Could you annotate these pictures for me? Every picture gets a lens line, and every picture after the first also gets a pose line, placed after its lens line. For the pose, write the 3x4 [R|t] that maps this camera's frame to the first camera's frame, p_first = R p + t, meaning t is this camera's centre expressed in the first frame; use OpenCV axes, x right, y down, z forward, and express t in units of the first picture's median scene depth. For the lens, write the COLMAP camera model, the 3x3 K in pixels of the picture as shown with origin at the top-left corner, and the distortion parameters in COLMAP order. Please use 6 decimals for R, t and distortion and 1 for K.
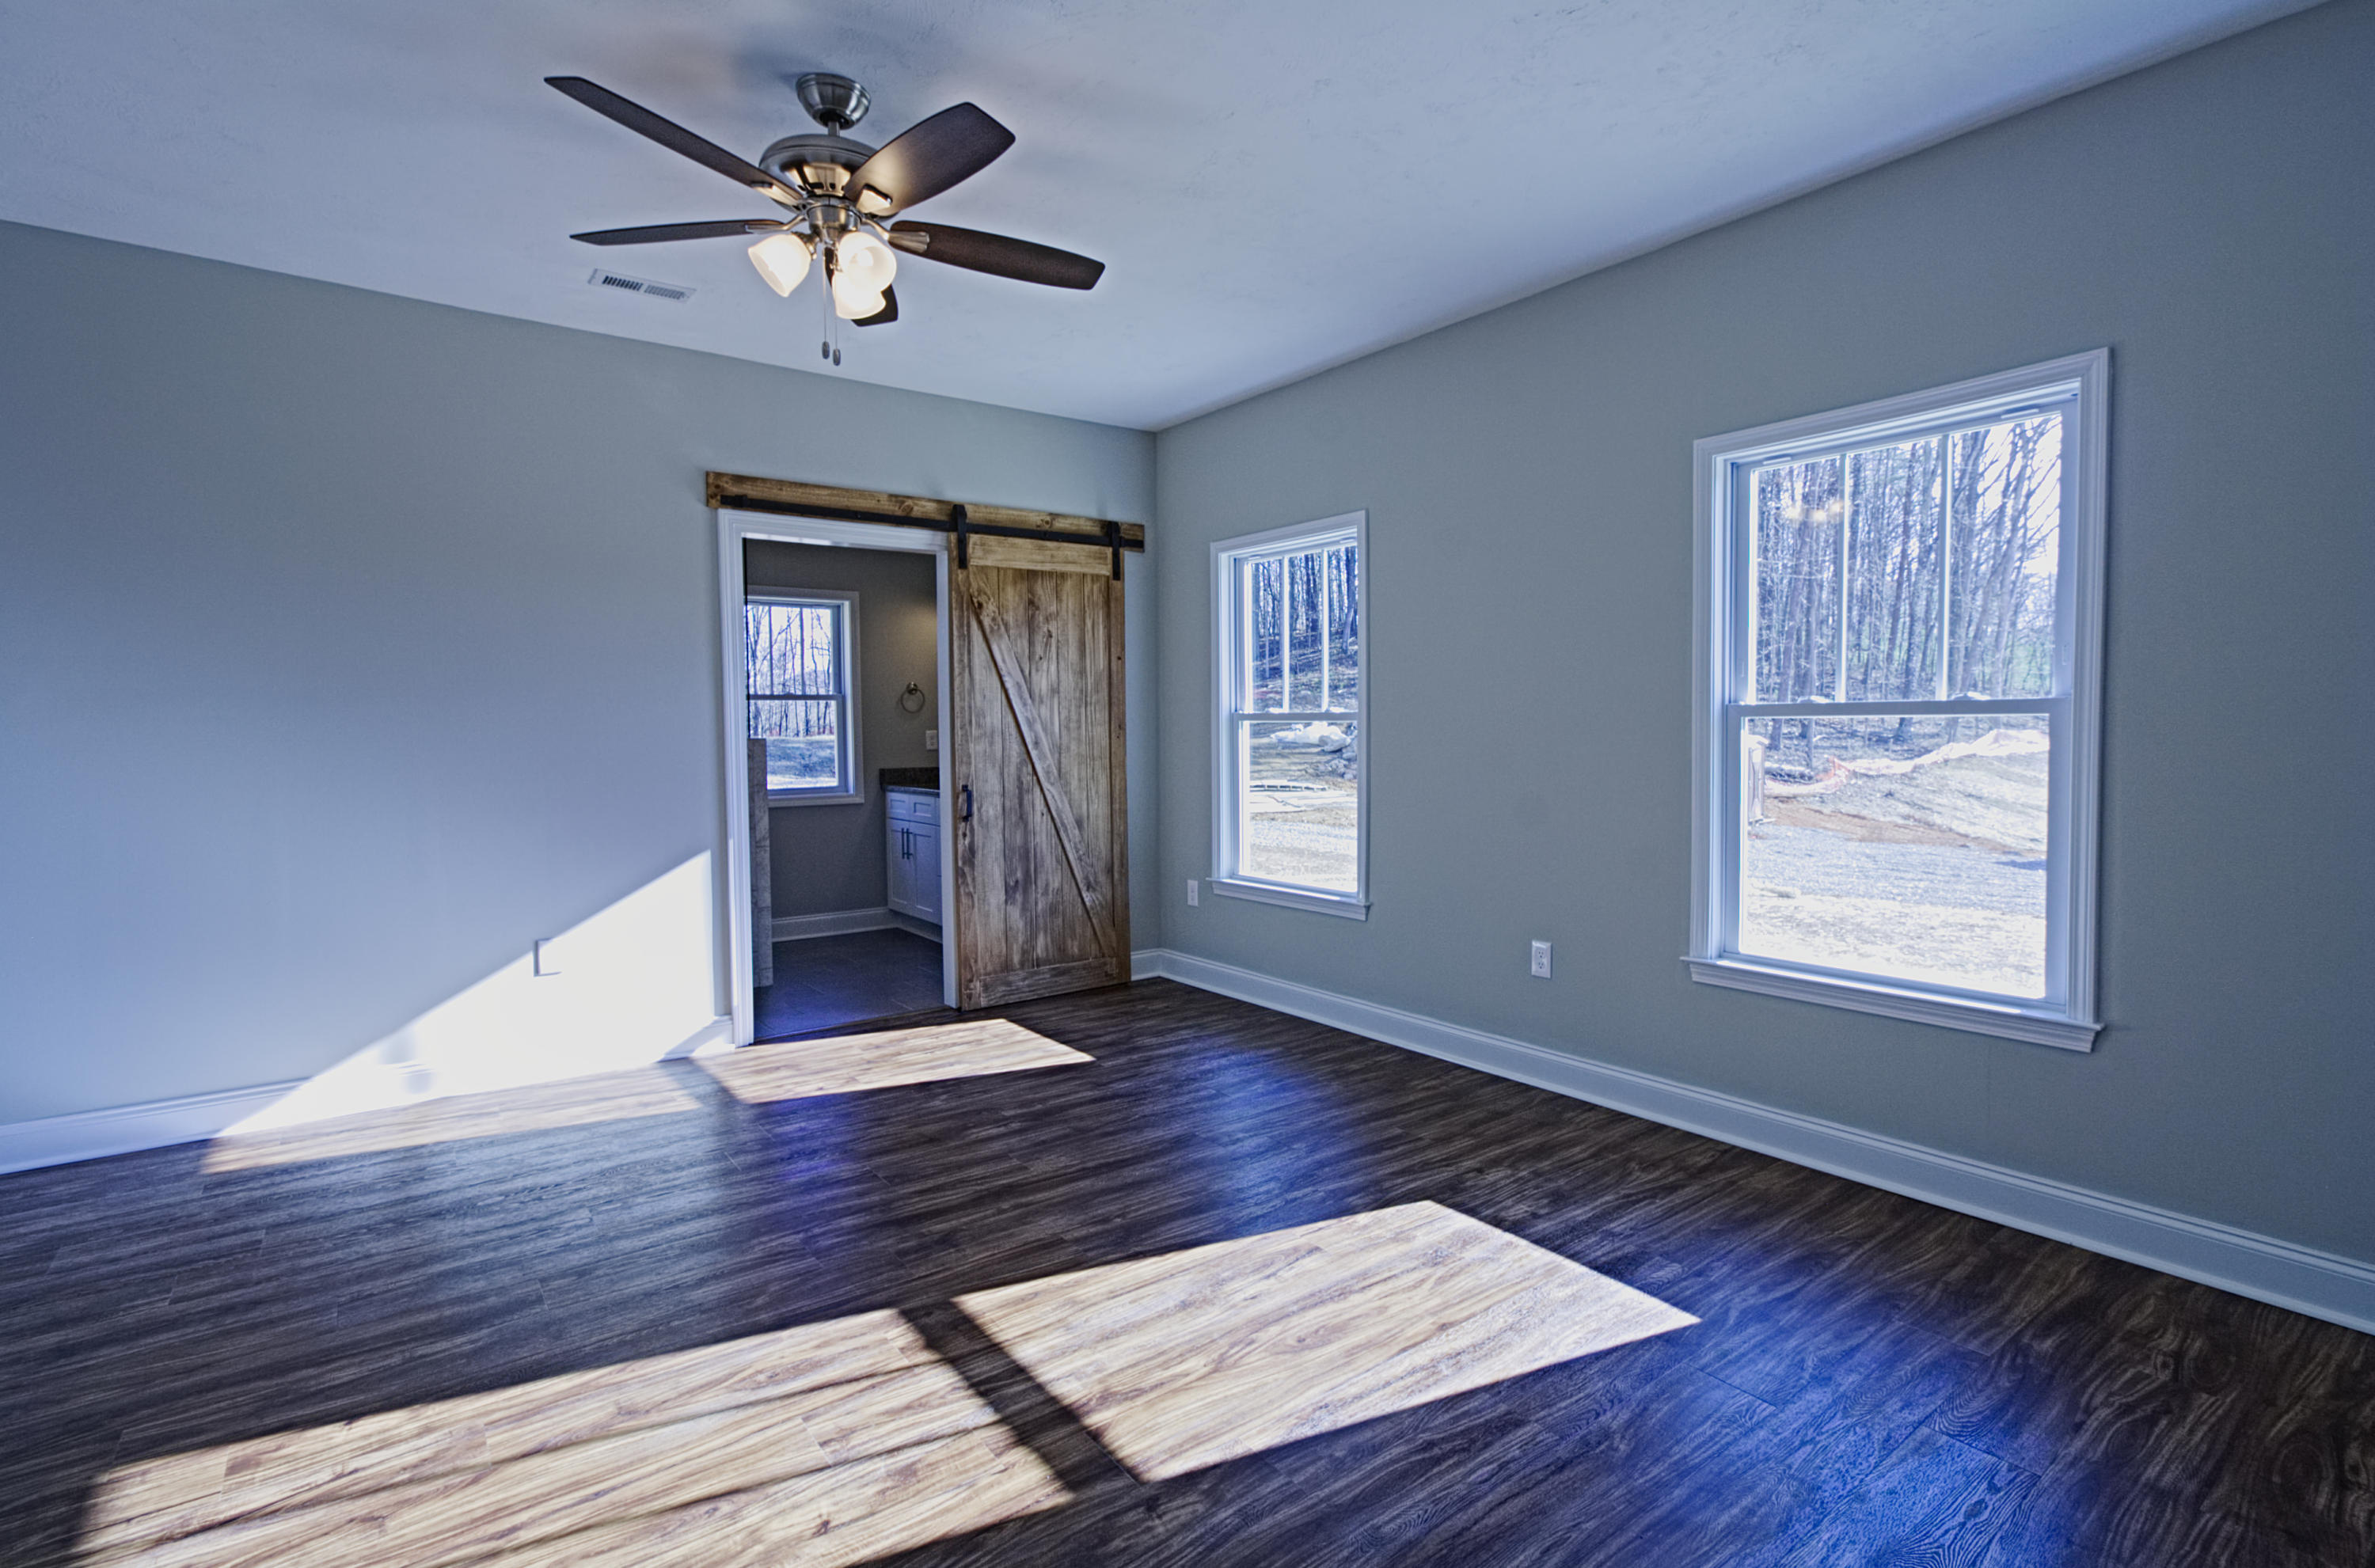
lens RADIAL K [[1112.1, 0, 1190.2], [0, 1112.1, 789.2], [0, 0, 1]] dist [-0.002504, -0.000130]
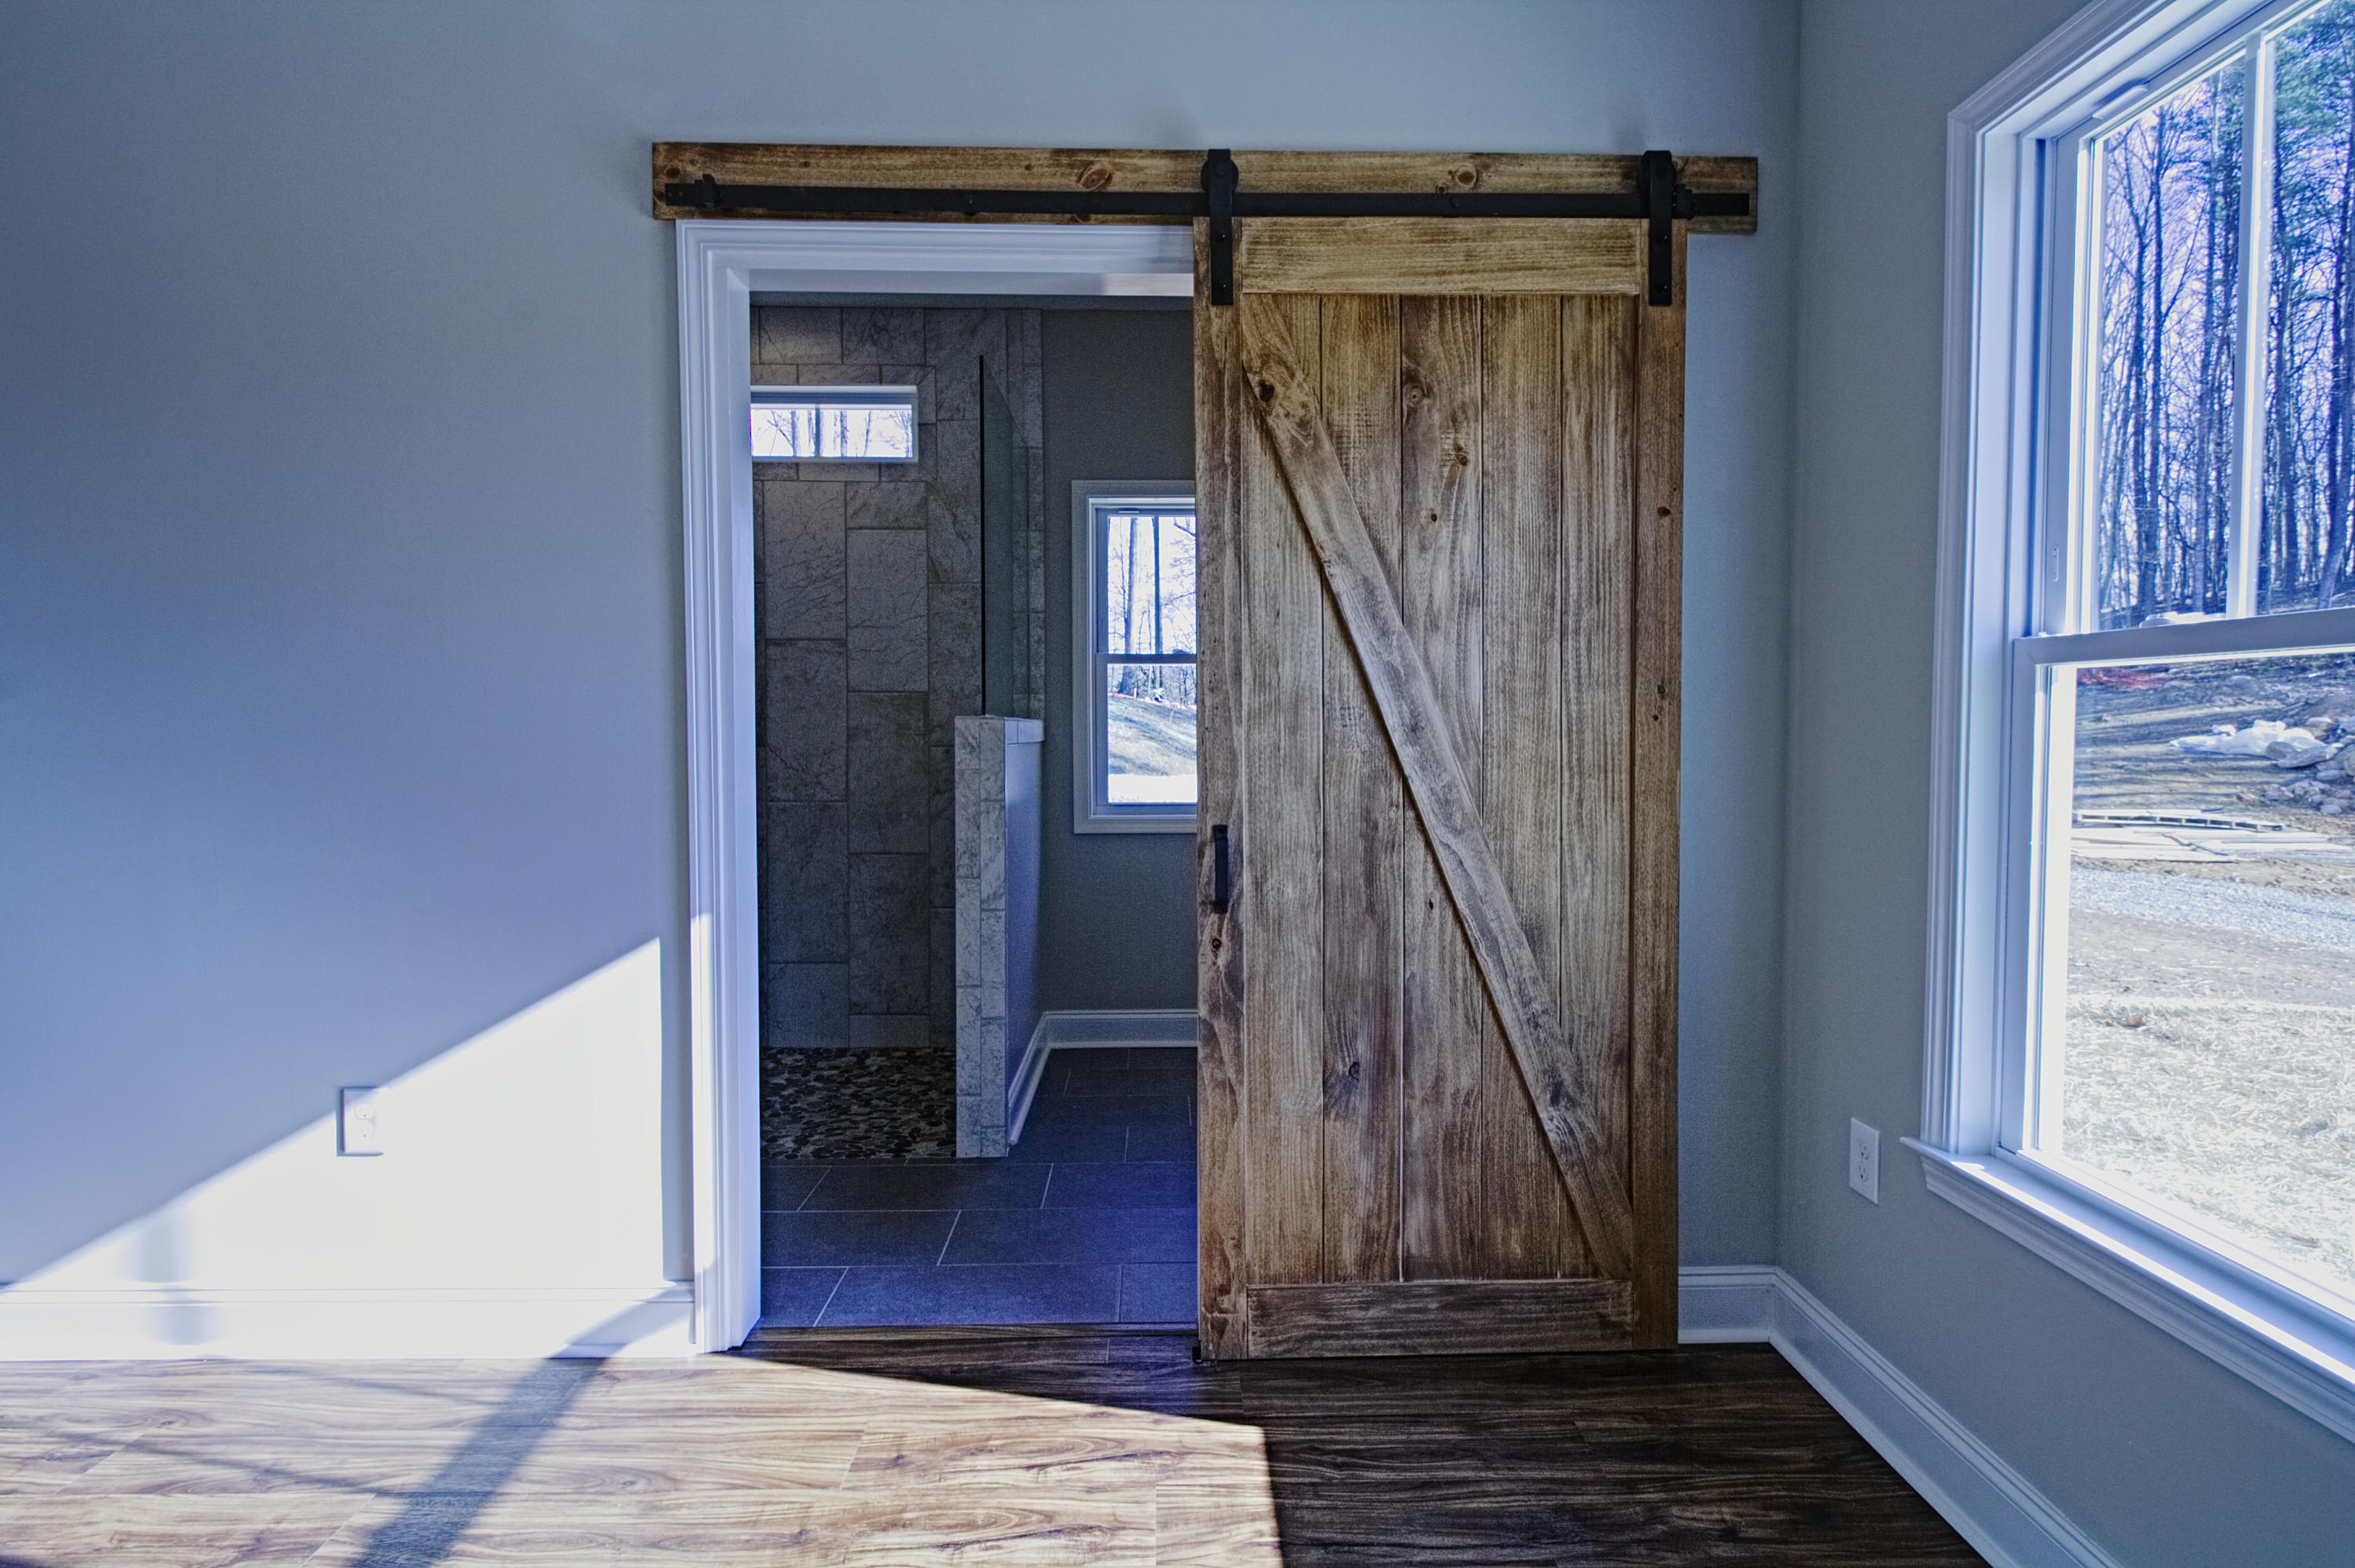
lens RADIAL K [[1200.9, 0, 1182.7], [0, 1200.9, 778.9], [0, 0, 1]] dist [0.004041, 0.000289]
pose [[0.816895, 0.032169, -0.575889, 0.044154], [-0.039320, 0.999227, 0.000042, -0.019919], [0.575445, 0.022609, 0.817528, 0.594186]]
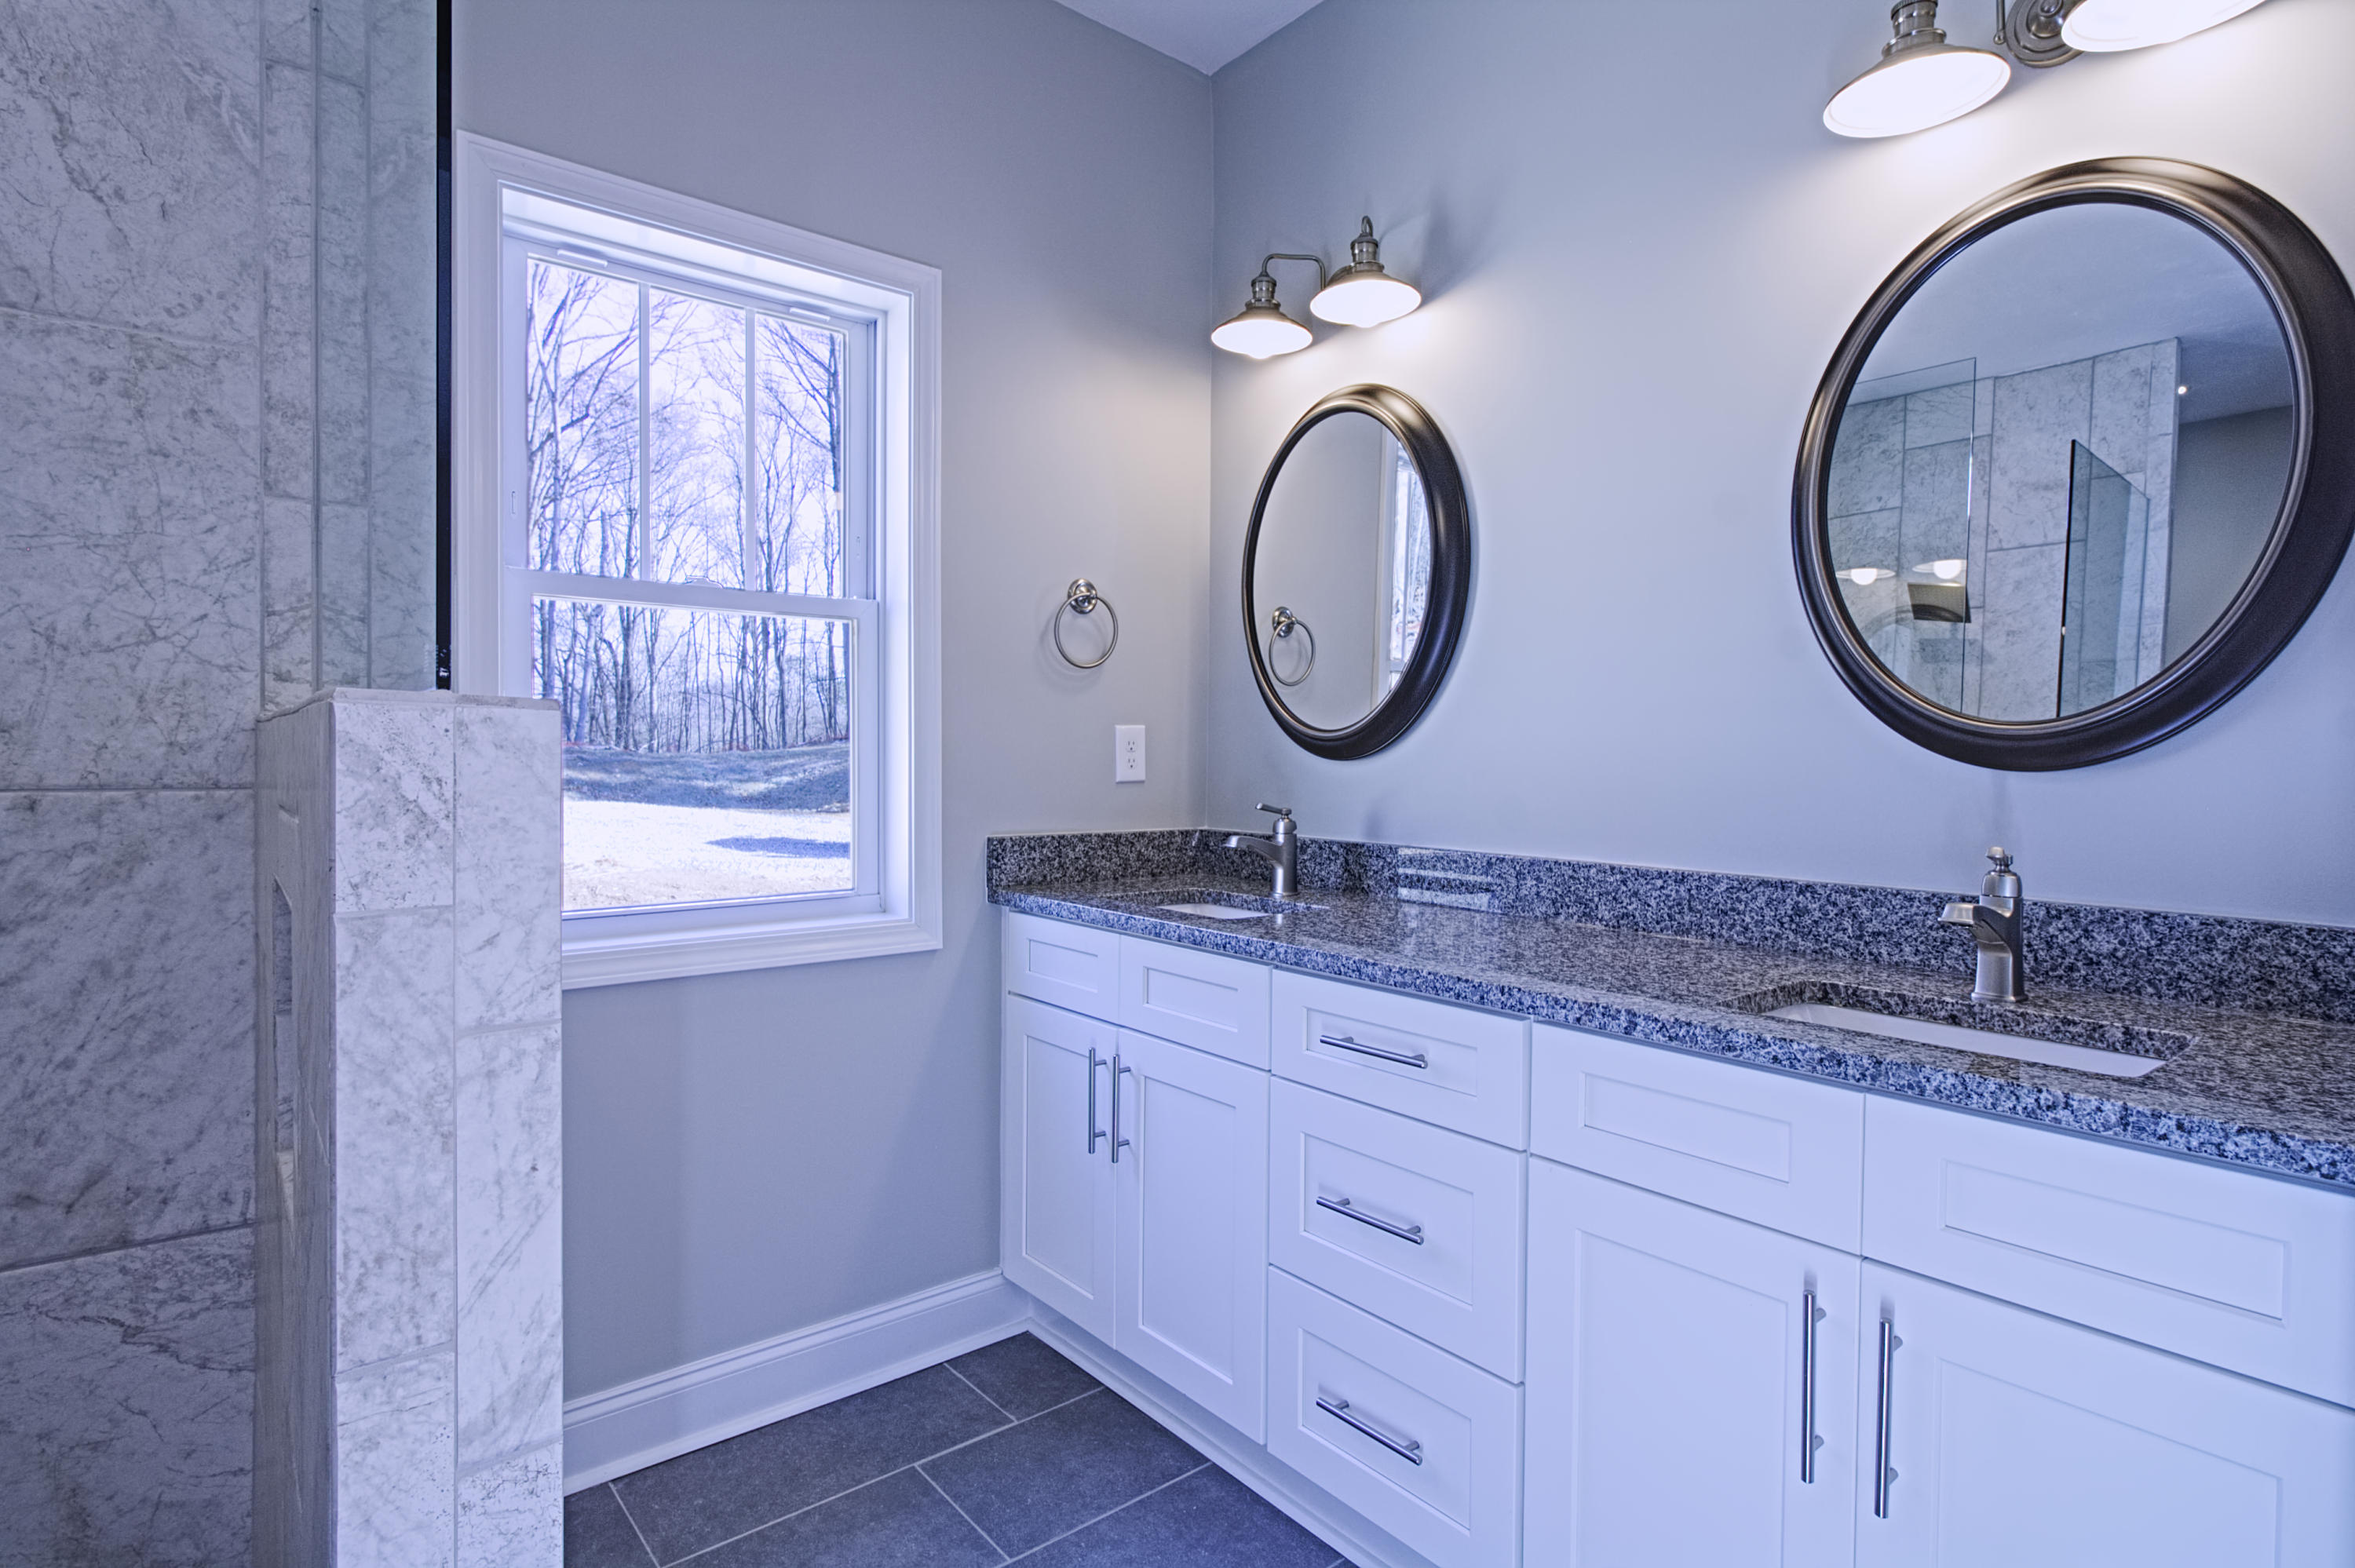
lens RADIAL K [[1200.9, 0, 1227.1], [0, 1200.9, 800.0], [0, 0, 1]] dist [0.004041, 0.000289]
pose [[0.998297, 0.024350, 0.053011, -0.309766], [-0.023550, 0.999600, -0.015672, -0.034088], [-0.053372, 0.014397, 0.998471, 0.883606]]
